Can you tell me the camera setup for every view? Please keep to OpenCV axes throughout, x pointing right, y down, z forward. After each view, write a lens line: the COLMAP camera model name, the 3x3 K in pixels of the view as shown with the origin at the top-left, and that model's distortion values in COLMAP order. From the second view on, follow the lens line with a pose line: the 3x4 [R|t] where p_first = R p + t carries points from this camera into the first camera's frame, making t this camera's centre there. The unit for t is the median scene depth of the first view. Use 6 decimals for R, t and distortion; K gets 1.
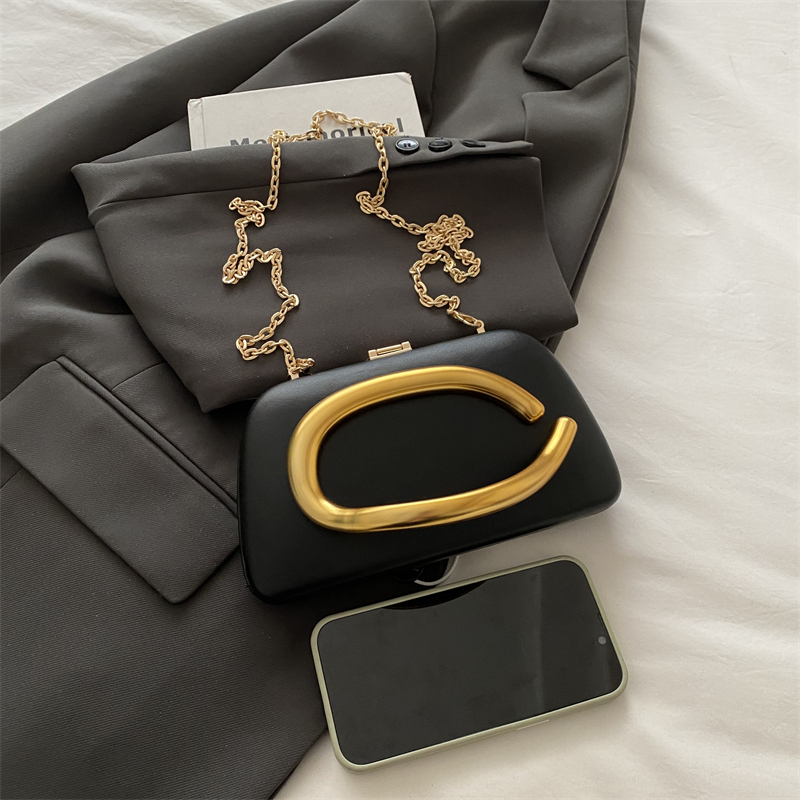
lens RADIAL K [[813.3, 0, 398.7], [0, 813.3, 399.4], [0, 0, 1]] dist [-0.002880, 0.000000]
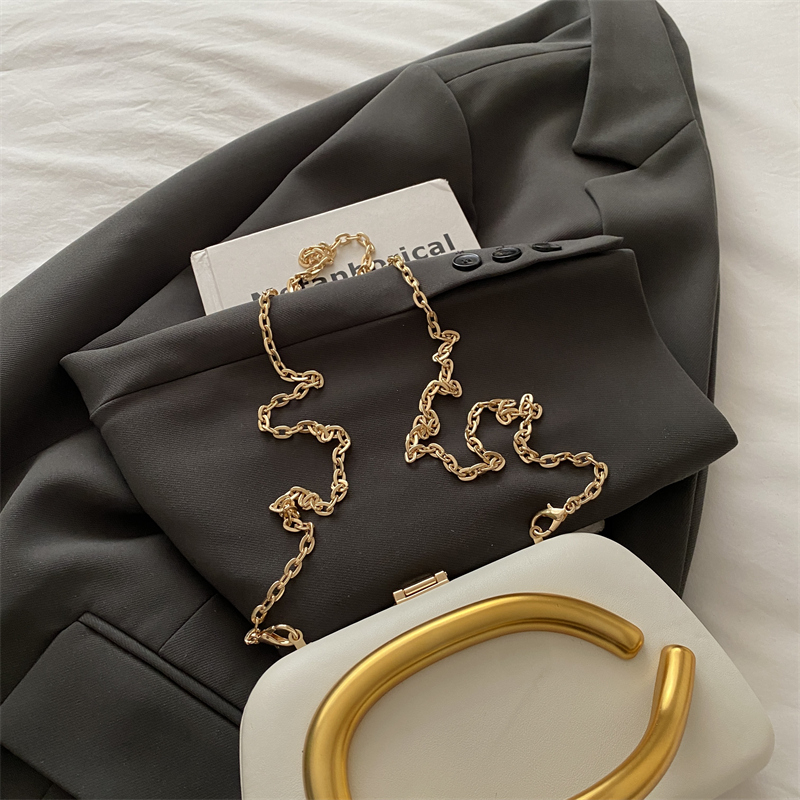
lens RADIAL K [[813.3, 0, 406.6], [0, 813.3, 408.9], [0, 0, 1]] dist [-0.002880, 0.000000]
pose [[0.986757, -0.159535, 0.029315, -0.096339], [0.161120, 0.984886, -0.063555, -0.129905], [-0.018732, 0.067436, 0.997548, 0.194409]]
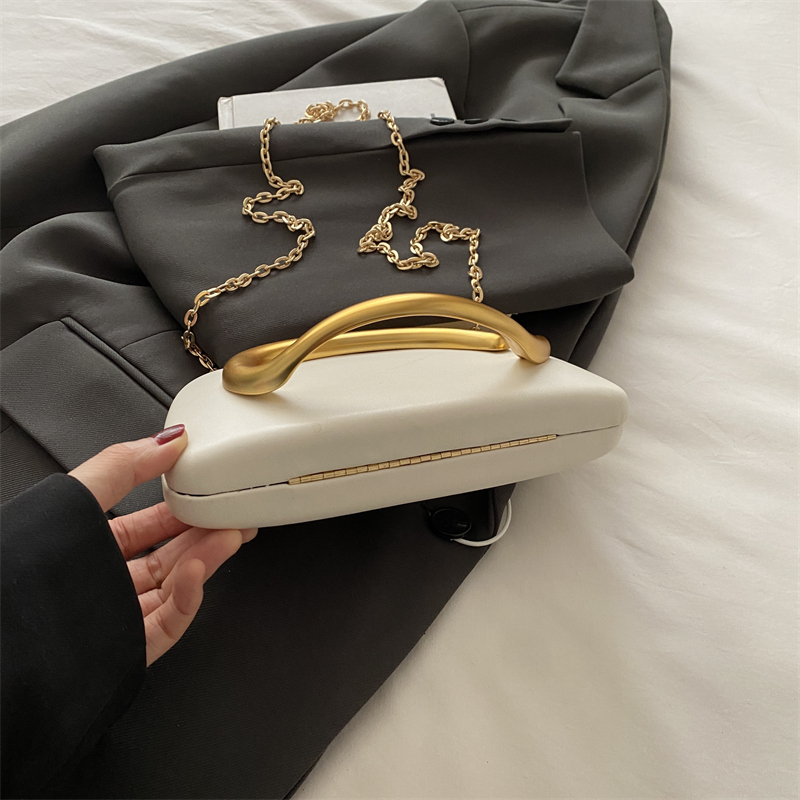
lens RADIAL K [[813.3, 0, 397.1], [0, 813.3, 397.3], [0, 0, 1]] dist [-0.002880, 0.000000]
pose [[0.999728, 0.022300, 0.006897, -0.044195], [-0.020670, 0.983034, -0.182256, 0.173454], [-0.010844, 0.182064, 0.983227, 0.104690]]
